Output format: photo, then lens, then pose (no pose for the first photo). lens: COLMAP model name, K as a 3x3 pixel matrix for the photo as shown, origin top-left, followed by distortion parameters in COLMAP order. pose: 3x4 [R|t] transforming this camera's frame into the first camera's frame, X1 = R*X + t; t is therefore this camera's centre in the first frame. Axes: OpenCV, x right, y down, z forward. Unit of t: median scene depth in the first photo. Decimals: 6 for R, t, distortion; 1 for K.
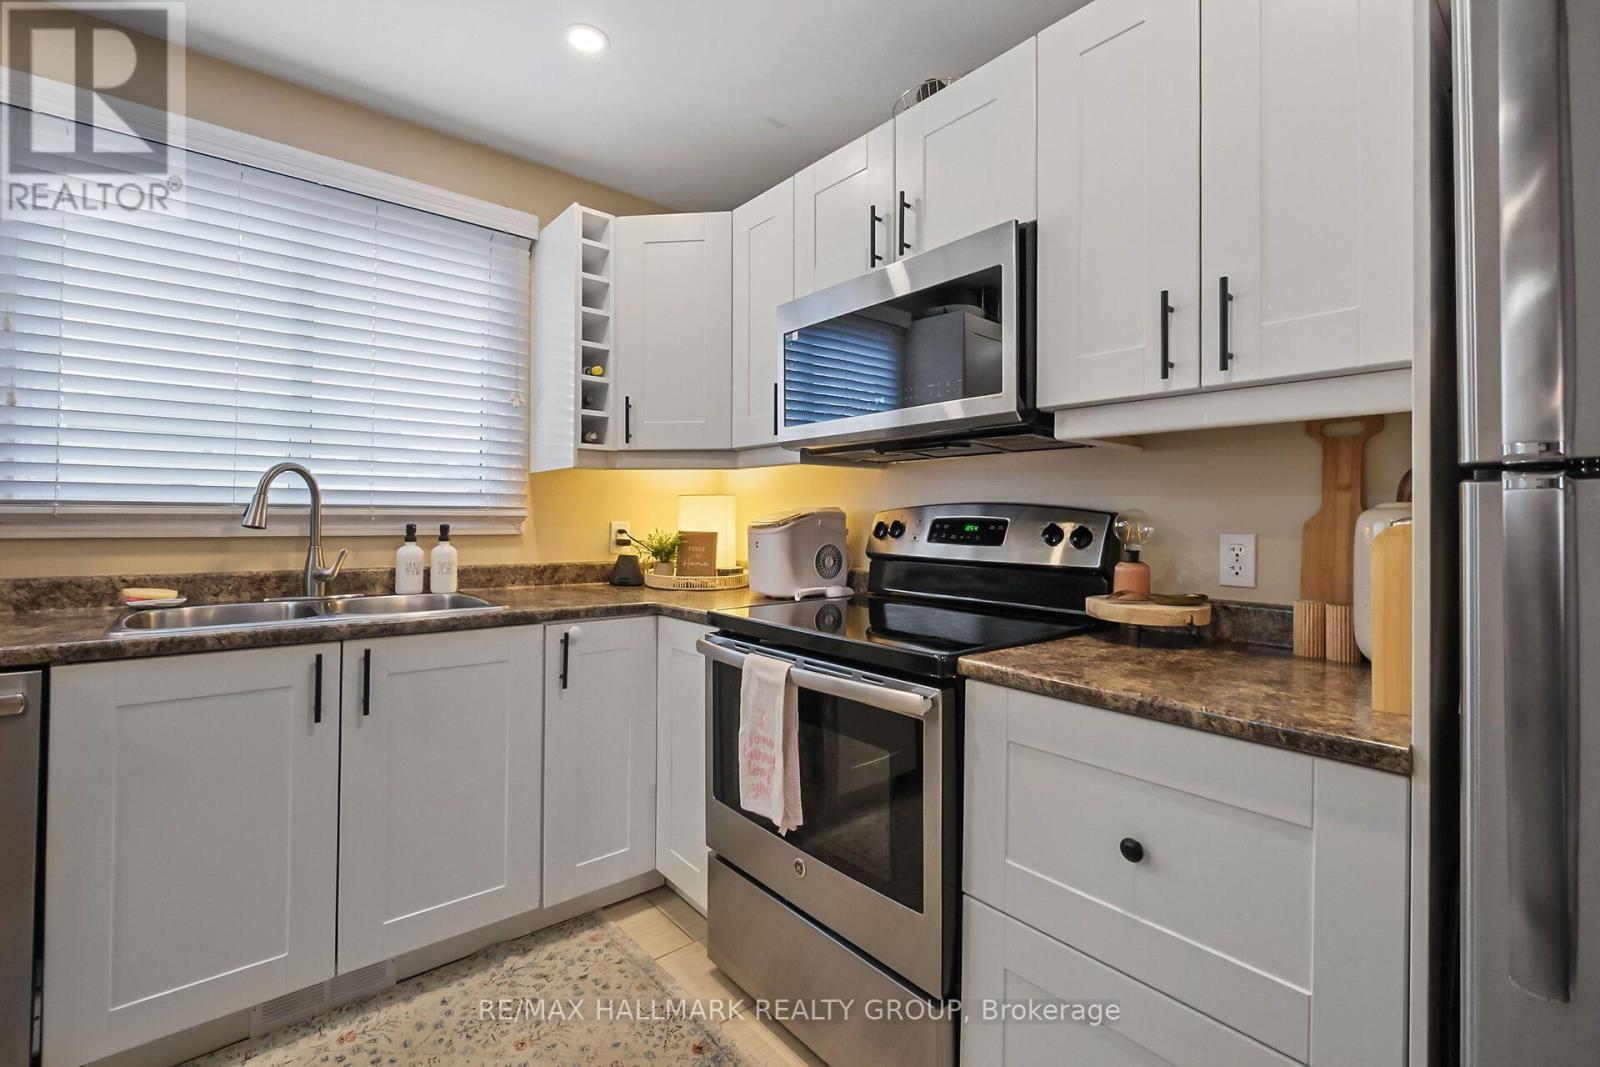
lens RADIAL K [[703.2, 0, 799.6], [0, 703.2, 511.8], [0, 0, 1]] dist [-0.002606, -0.000366]
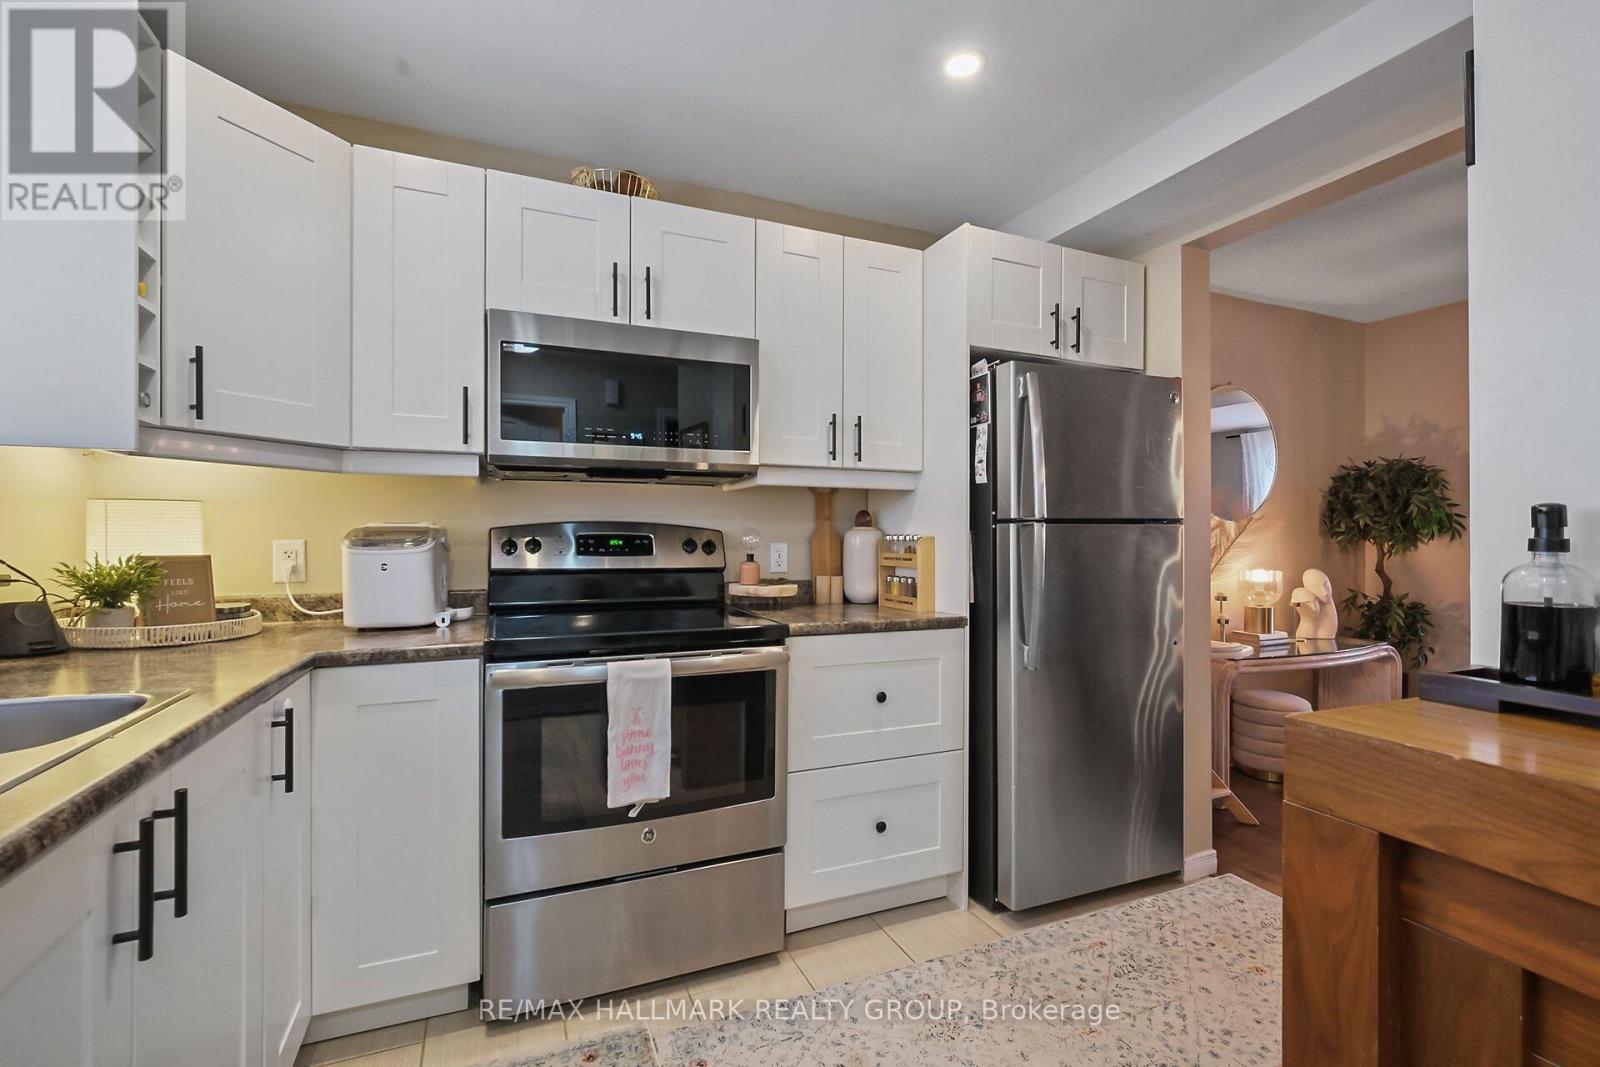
lens RADIAL K [[699.2, 0, 800.0], [0, 699.2, 533.5], [0, 0, 1]] dist [-0.005452, -0.000159]
pose [[0.288235, -0.004074, 0.957551, -0.793145], [-0.009816, 0.999926, 0.007208, -0.003902], [-0.957509, -0.011477, 0.288174, 0.331856]]
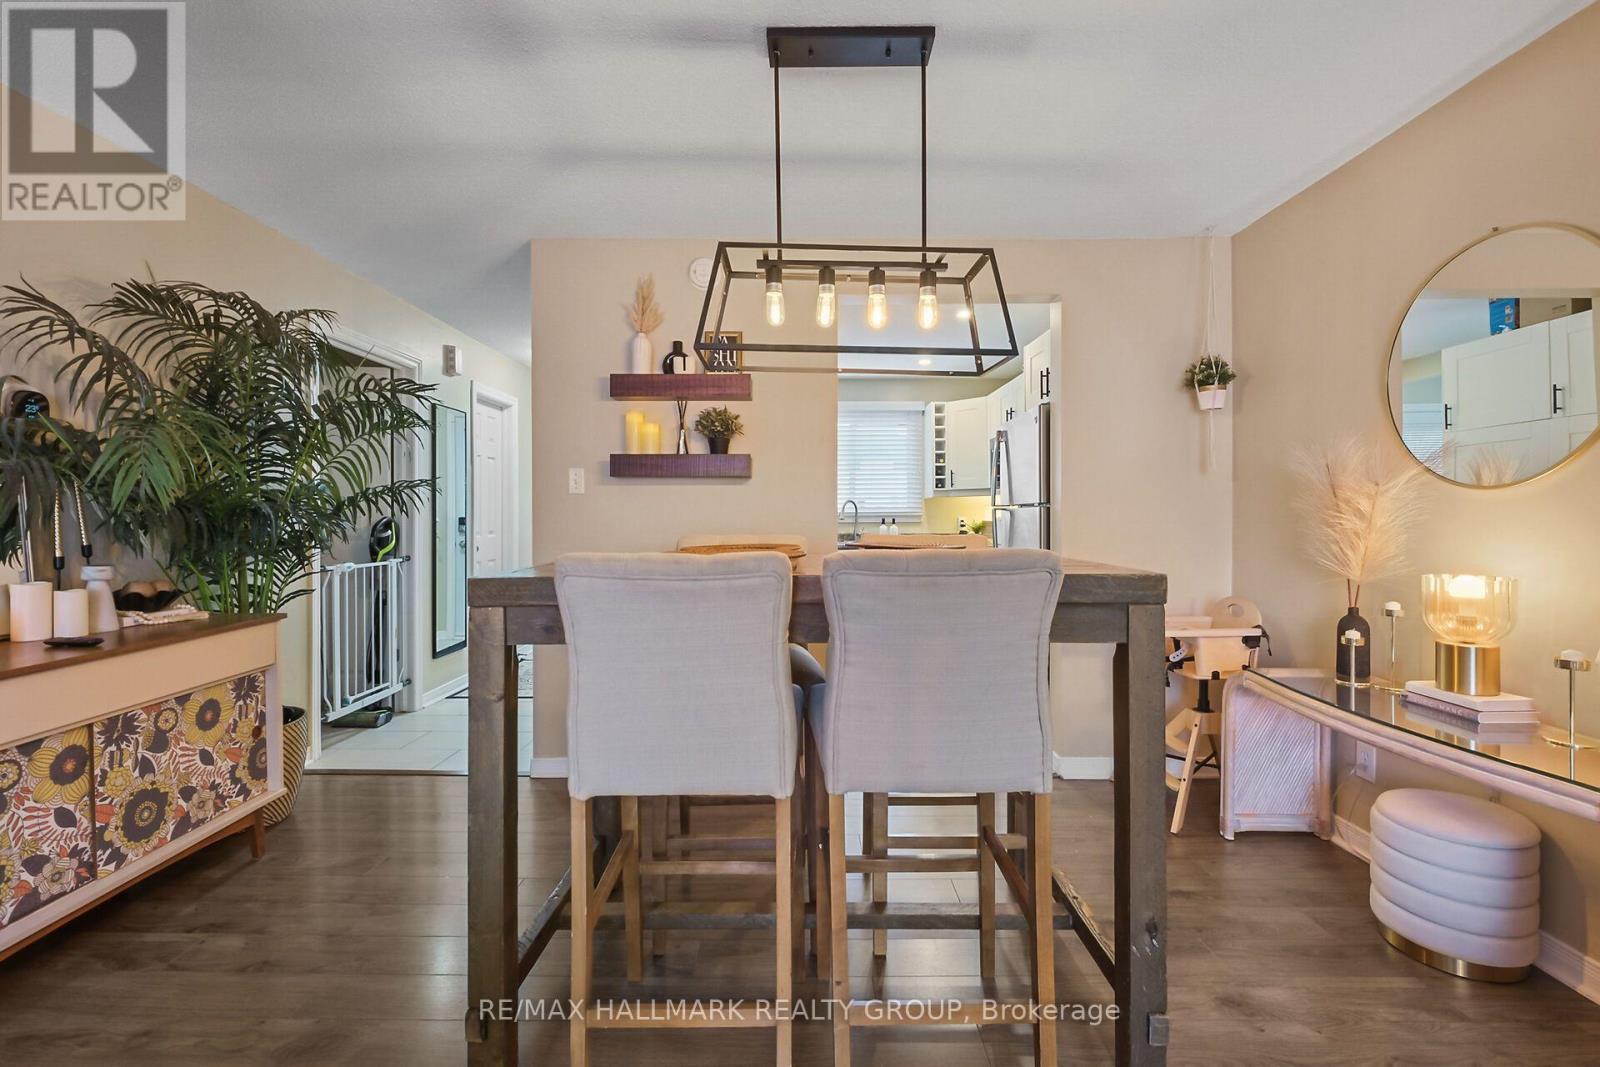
lens RADIAL K [[698.3, 0, 797.8], [0, 698.3, 523.2], [0, 0, 1]] dist [-0.005110, -0.000412]
pose [[0.763202, -0.006260, -0.646130, 1.171893], [0.015524, 0.999842, 0.008650, 0.008094], [0.645973, -0.016633, 0.763179, -1.616875]]
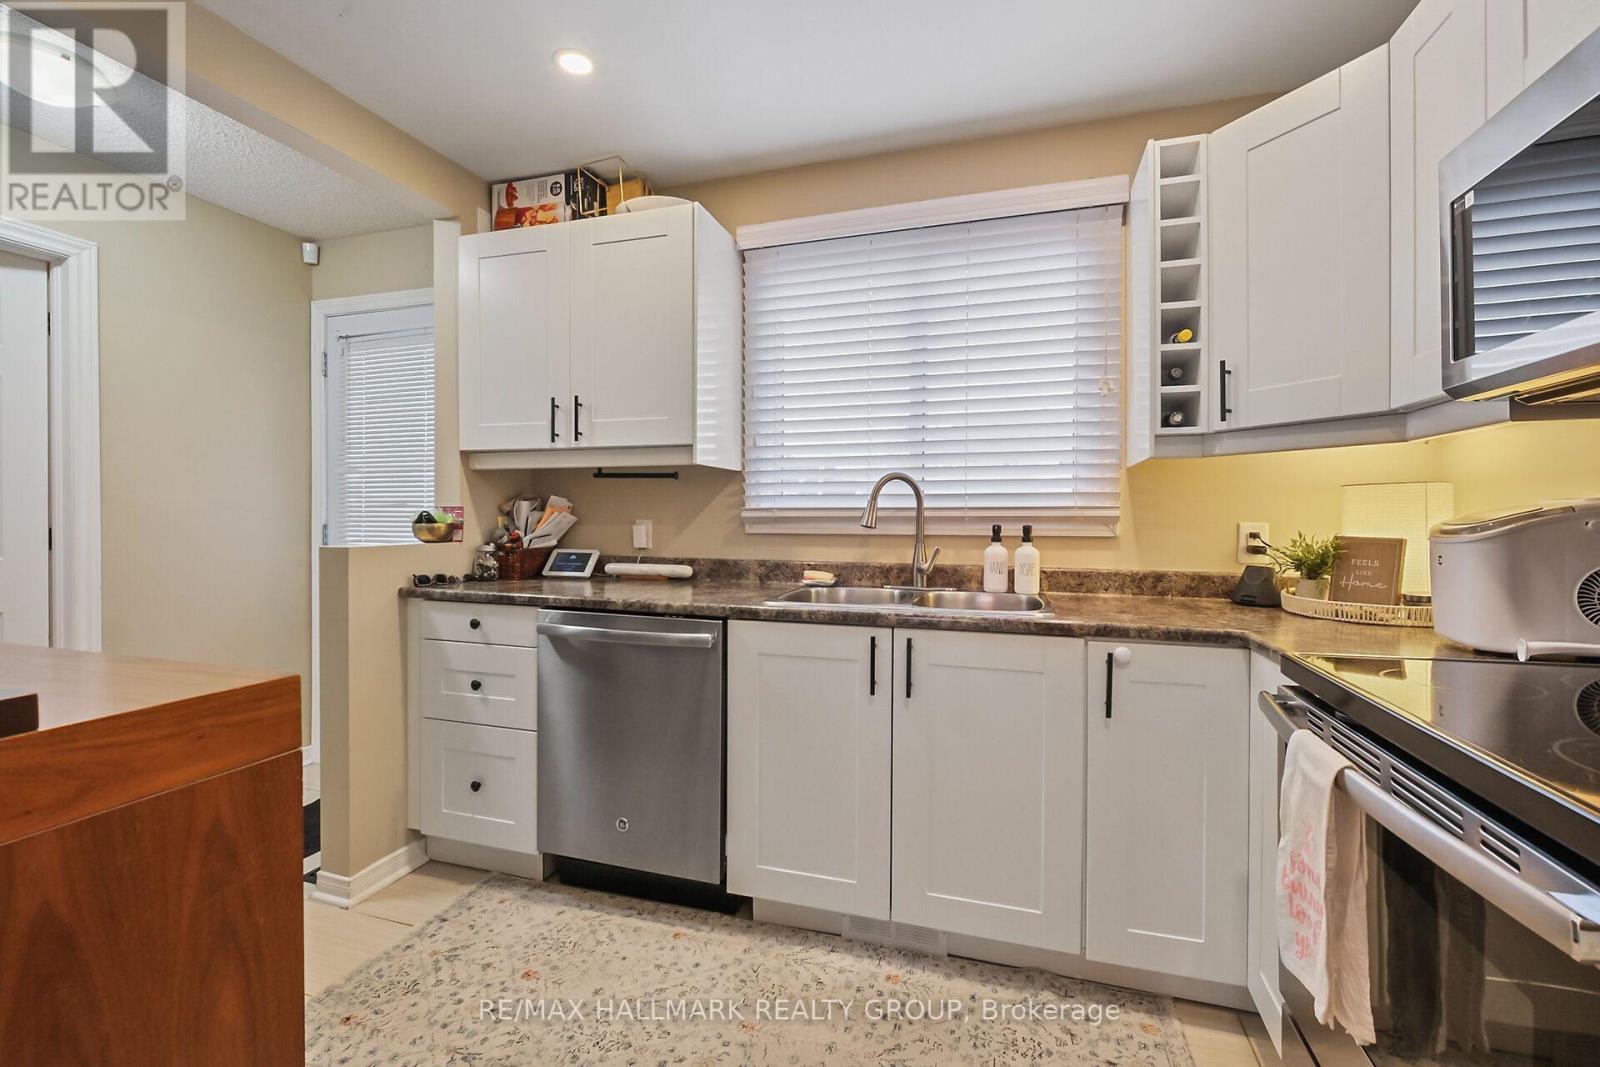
lens RADIAL K [[698.3, 0, 797.8], [0, 698.3, 523.2], [0, 0, 1]] dist [-0.005110, -0.000412]
pose [[0.535341, 0.001954, -0.844634, 0.172963], [0.010218, 0.999909, 0.008790, 0.003313], [0.844575, -0.013336, 0.535272, 0.219610]]
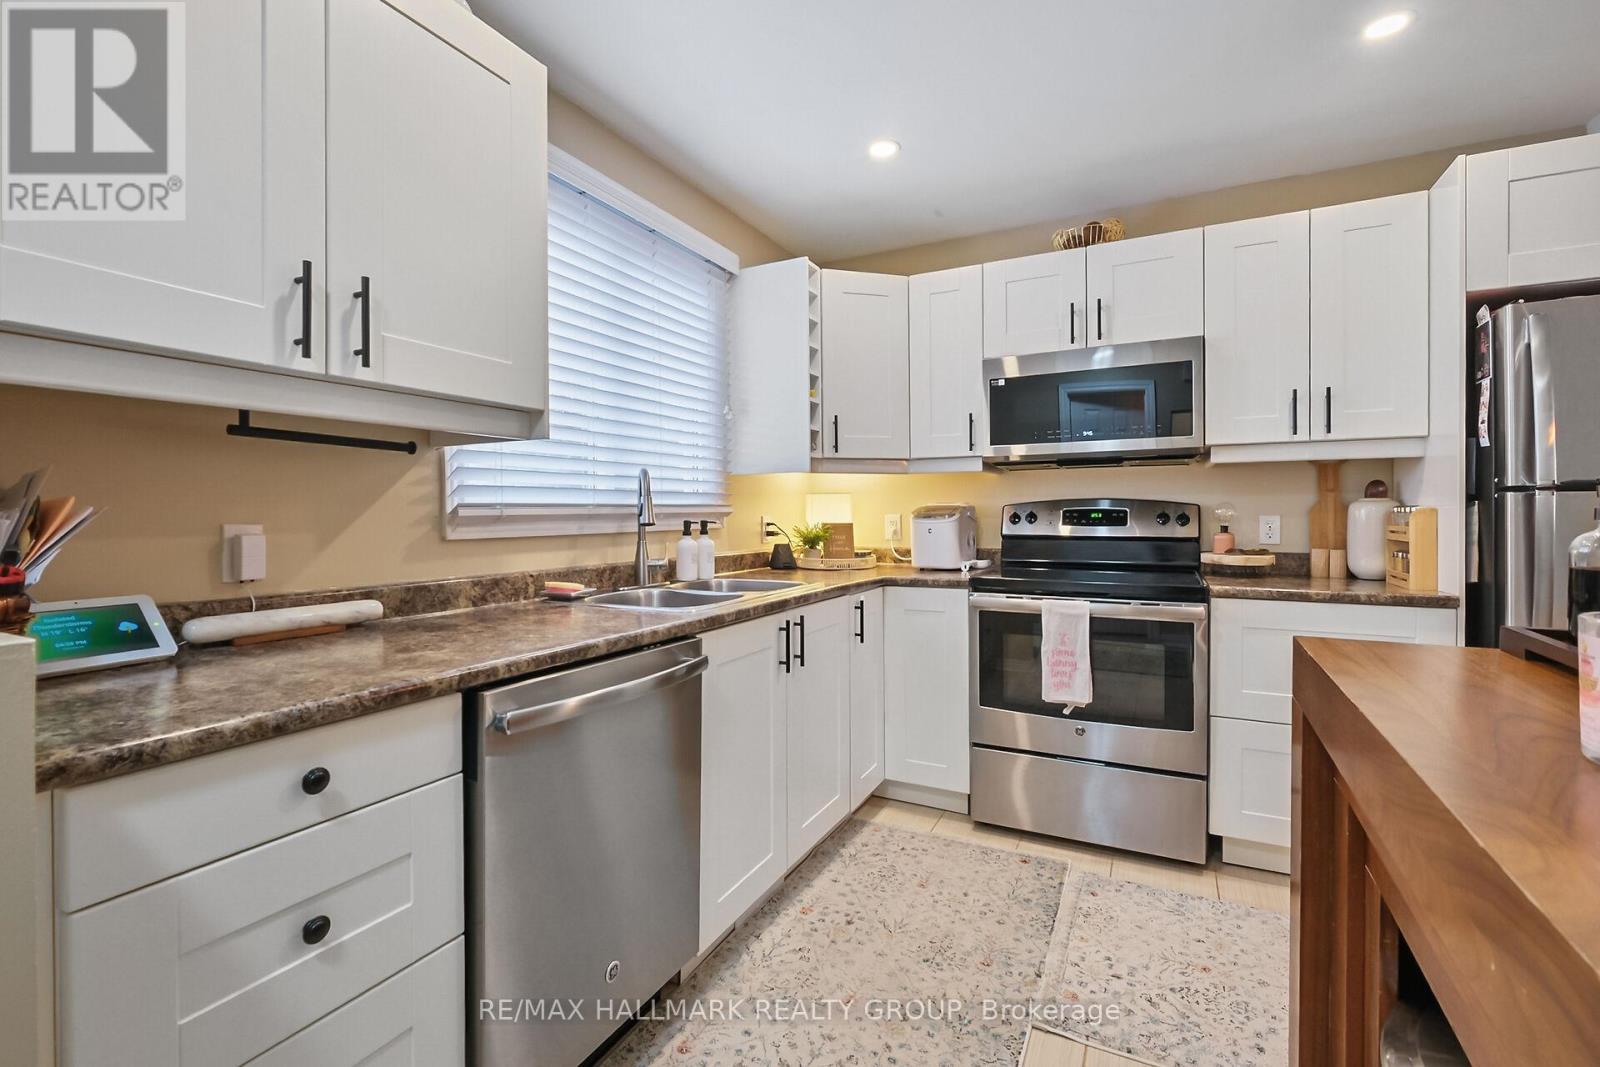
lens RADIAL K [[713.7, 0, 804.3], [0, 713.7, 516.4], [0, 0, 1]] dist [-0.000642, -0.000066]
pose [[0.919539, -0.017072, 0.392627, -0.911836], [0.010506, 0.999767, 0.018865, -0.009986], [-0.392857, -0.013222, 0.919504, -0.170192]]
